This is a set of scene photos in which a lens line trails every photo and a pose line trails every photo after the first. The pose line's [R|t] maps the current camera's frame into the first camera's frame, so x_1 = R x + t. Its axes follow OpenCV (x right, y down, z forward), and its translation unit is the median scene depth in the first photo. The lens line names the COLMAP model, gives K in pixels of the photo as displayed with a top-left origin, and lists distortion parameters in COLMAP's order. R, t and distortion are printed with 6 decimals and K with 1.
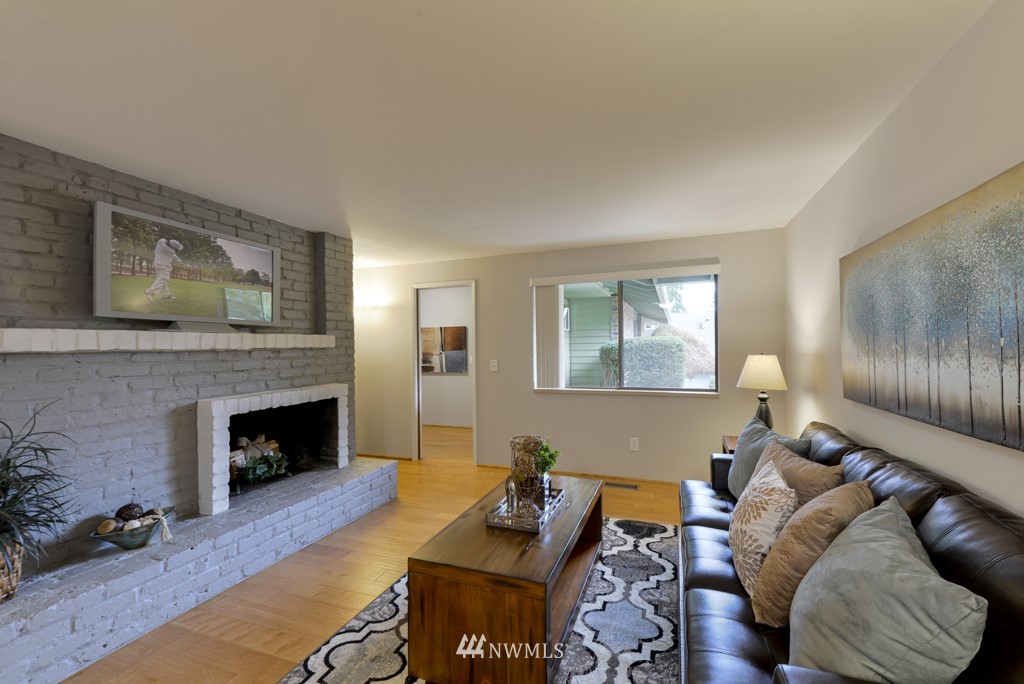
lens RADIAL K [[407.5, 0, 520.5], [0, 407.5, 344.4], [0, 0, 1]] dist [0.001306, -0.000255]
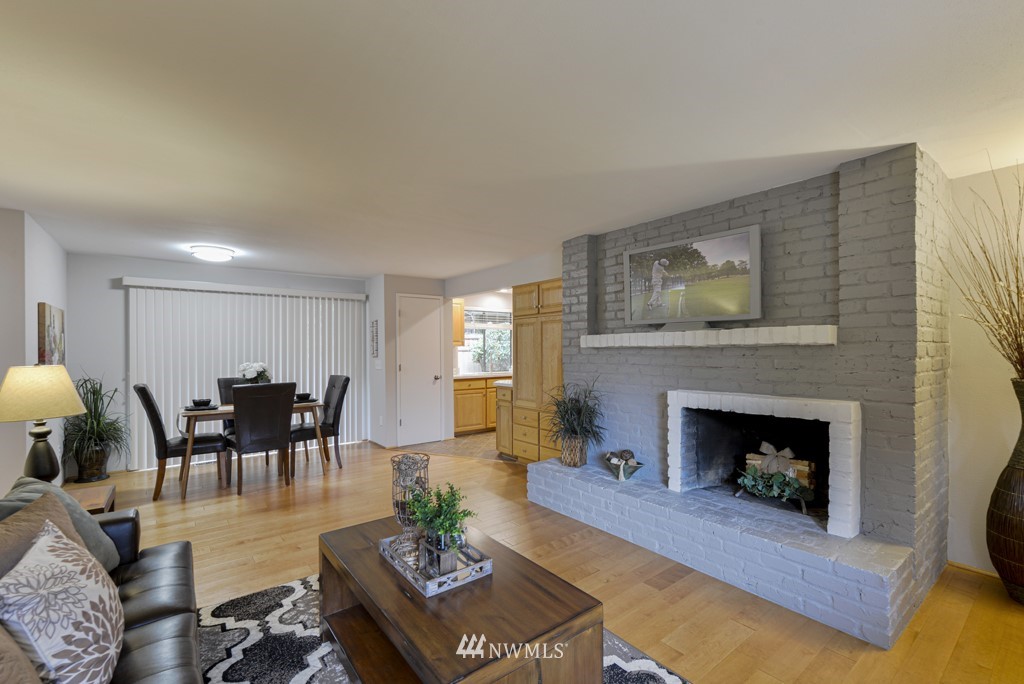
lens RADIAL K [[452.0, 0, 549.4], [0, 452.0, 350.1], [0, 0, 1]] dist [-0.009153, -0.000582]
pose [[-0.492010, 0.020564, -0.870346, 0.488035], [0.019207, 0.999734, 0.012763, 0.000105], [0.870377, -0.010438, -0.492275, 1.247756]]
